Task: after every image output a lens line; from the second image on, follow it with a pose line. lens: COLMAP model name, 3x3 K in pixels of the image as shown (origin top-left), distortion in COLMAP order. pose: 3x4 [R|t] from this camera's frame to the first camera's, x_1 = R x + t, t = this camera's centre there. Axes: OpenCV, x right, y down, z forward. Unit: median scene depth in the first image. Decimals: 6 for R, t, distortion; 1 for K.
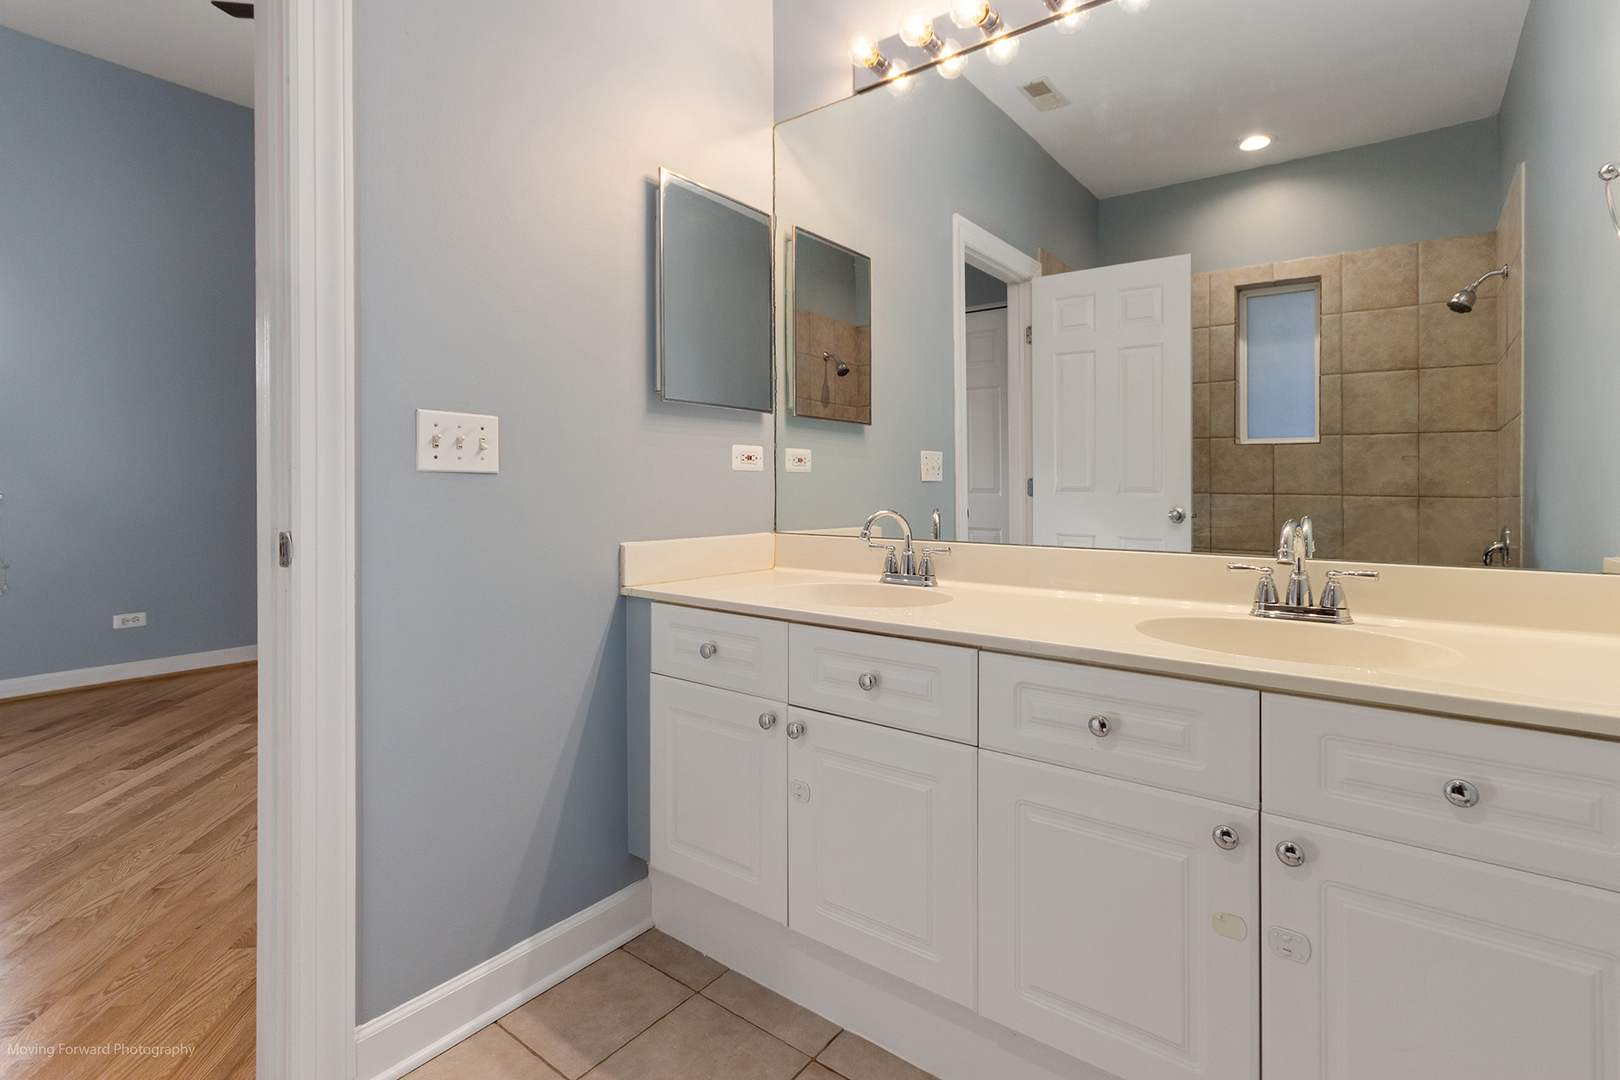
lens RADIAL K [[736.3, 0, 810.0], [0, 736.3, 540.0], [0, 0, 1]] dist [-0.000319, 0.000588]
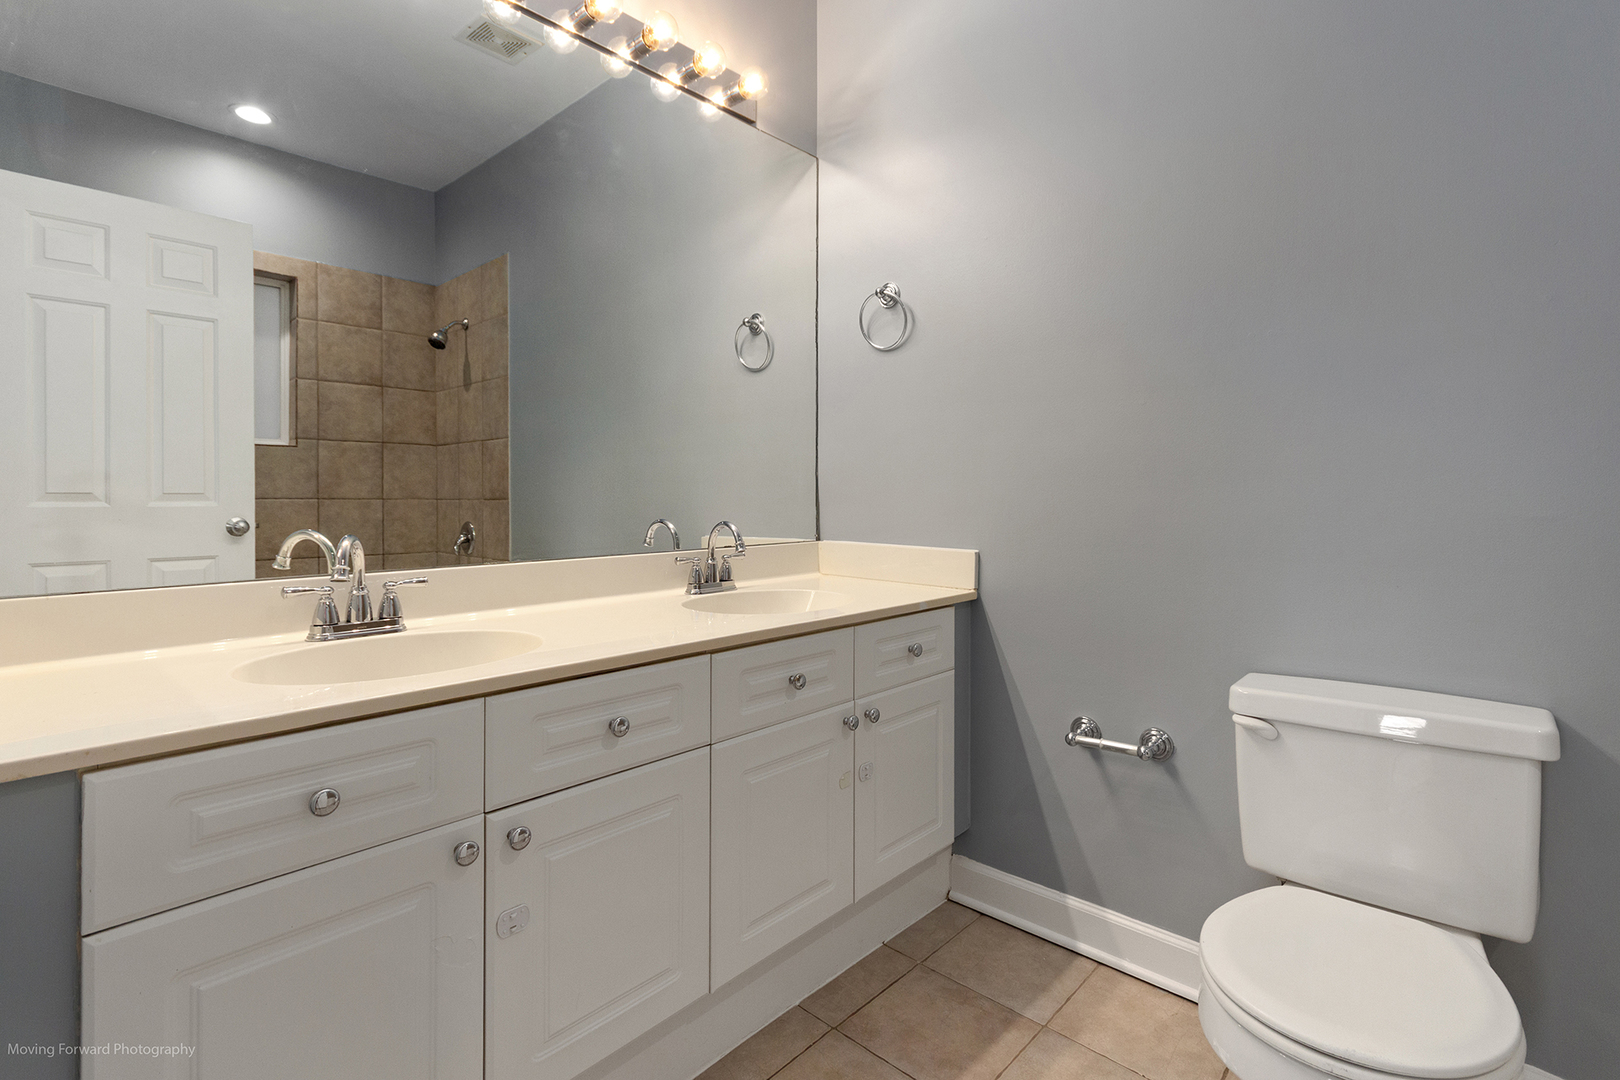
lens RADIAL K [[758.4, 0, 801.9], [0, 758.4, 542.0], [0, 0, 1]] dist [0.001590, 0.000254]
pose [[0.138076, -0.071278, 0.987853, -0.253140], [0.069040, 0.995673, 0.062193, -0.022451], [-0.988012, 0.059614, 0.142399, 0.210803]]
